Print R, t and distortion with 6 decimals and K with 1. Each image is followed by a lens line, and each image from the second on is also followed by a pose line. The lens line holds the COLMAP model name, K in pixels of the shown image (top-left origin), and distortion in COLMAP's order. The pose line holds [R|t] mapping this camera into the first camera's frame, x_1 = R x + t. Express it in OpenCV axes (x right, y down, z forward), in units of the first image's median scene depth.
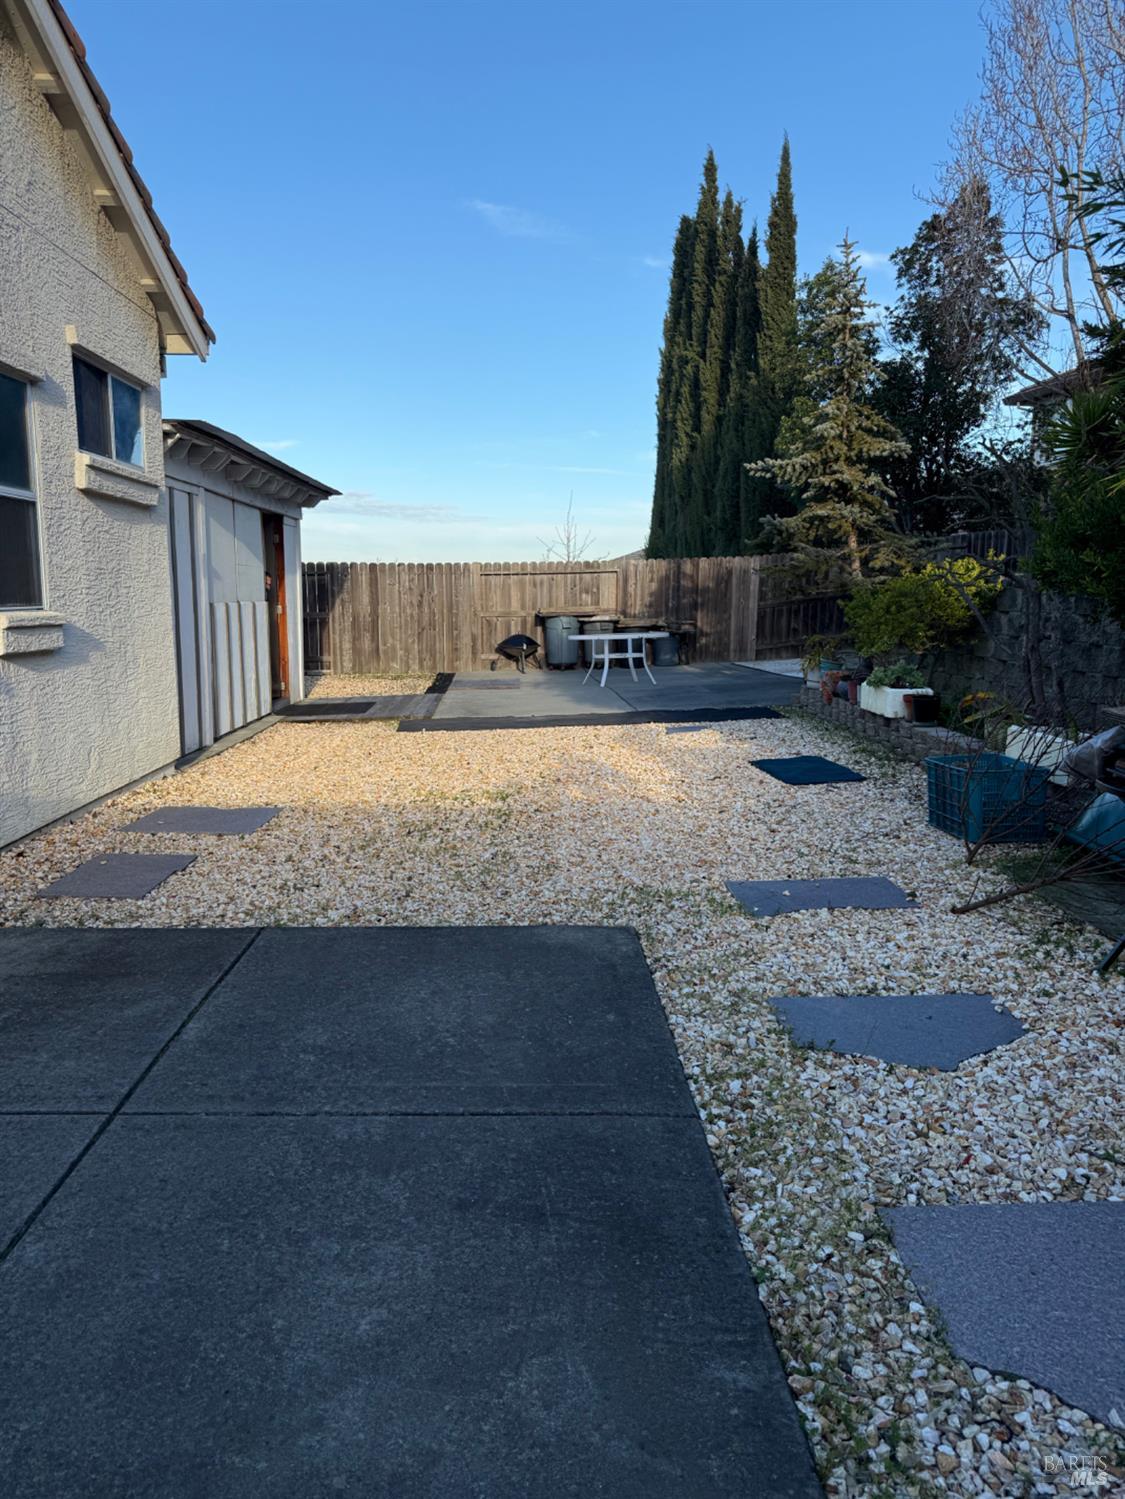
lens RADIAL K [[1067.4, 0, 562.5], [0, 1067.4, 749.5], [0, 0, 1]] dist [0.066851, -0.139000]
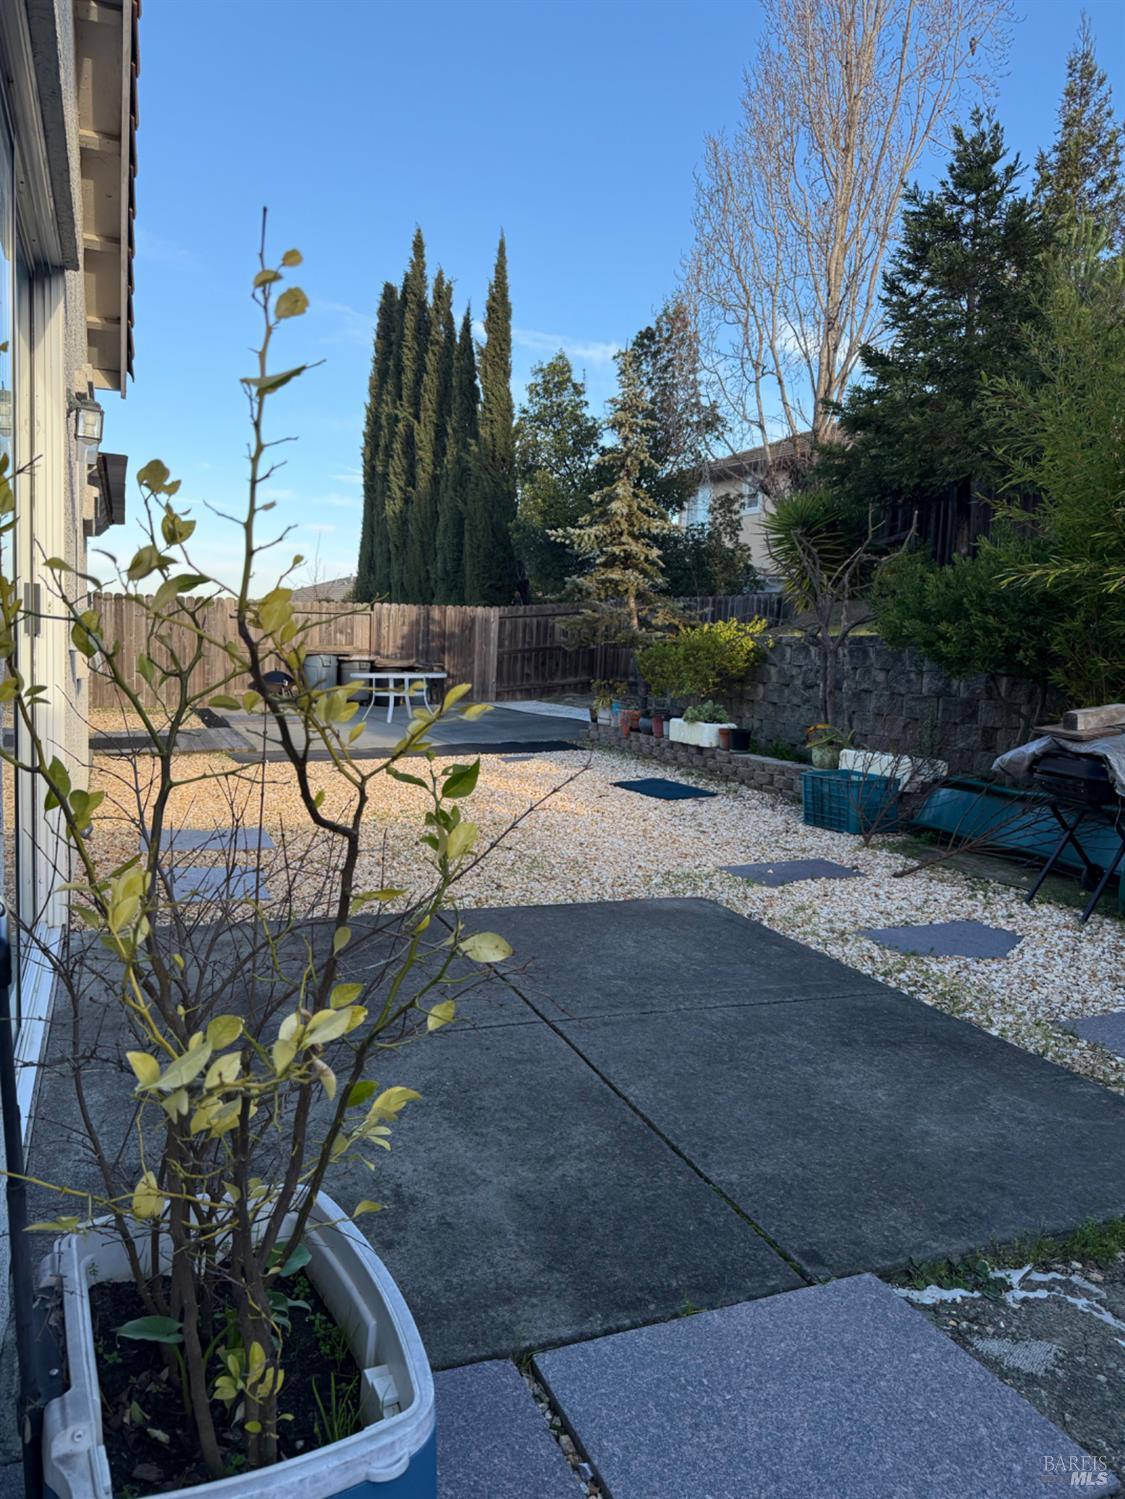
lens RADIAL K [[1050.2, 0, 562.5], [0, 1050.2, 749.5], [0, 0, 1]] dist [0.135858, -0.321502]
pose [[0.936138, 0.000917, 0.351630, -0.138841], [0.012654, 0.999261, -0.036294, 0.007598], [-0.351404, 0.038426, 0.935435, -0.040380]]
